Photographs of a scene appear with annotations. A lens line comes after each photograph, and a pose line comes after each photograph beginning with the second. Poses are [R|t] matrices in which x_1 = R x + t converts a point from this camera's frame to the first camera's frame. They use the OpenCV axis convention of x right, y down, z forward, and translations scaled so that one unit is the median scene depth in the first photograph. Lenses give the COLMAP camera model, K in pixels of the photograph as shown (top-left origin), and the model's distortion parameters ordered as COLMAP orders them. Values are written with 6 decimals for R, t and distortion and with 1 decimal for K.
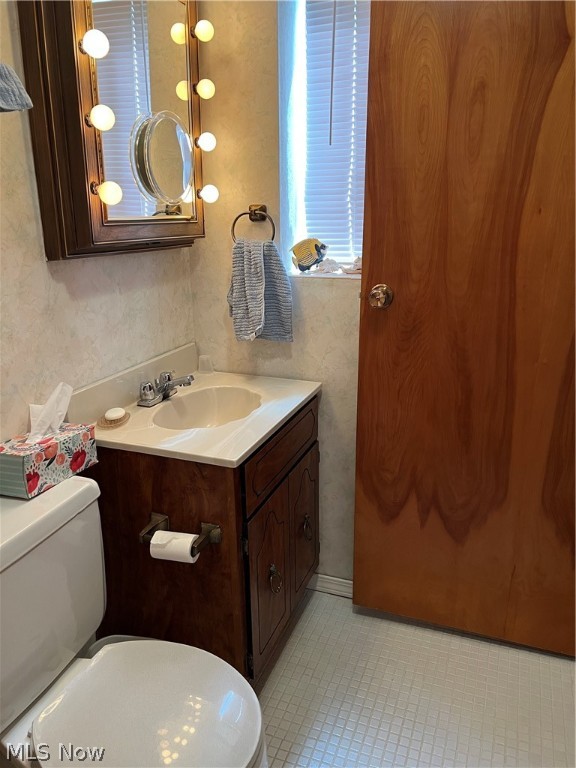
lens RADIAL K [[578.8, 0, 288.0], [0, 578.8, 381.6], [0, 0, 1]] dist [0.053771, -0.051706]
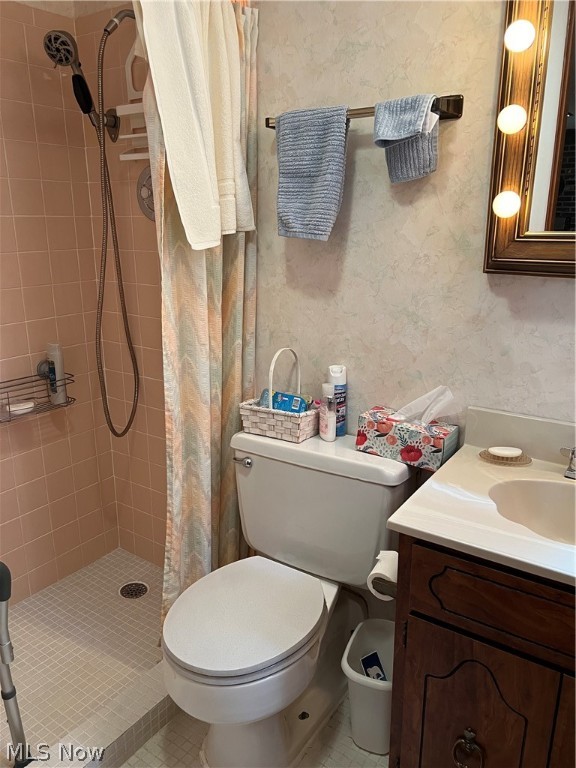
lens RADIAL K [[578.8, 0, 287.2], [0, 578.8, 384.6], [0, 0, 1]] dist [0.053771, -0.051706]
pose [[-0.219389, 0.284548, -0.933221, 0.668338], [-0.273164, 0.900352, 0.338743, -0.286541], [0.936616, 0.329239, -0.119799, 0.885415]]
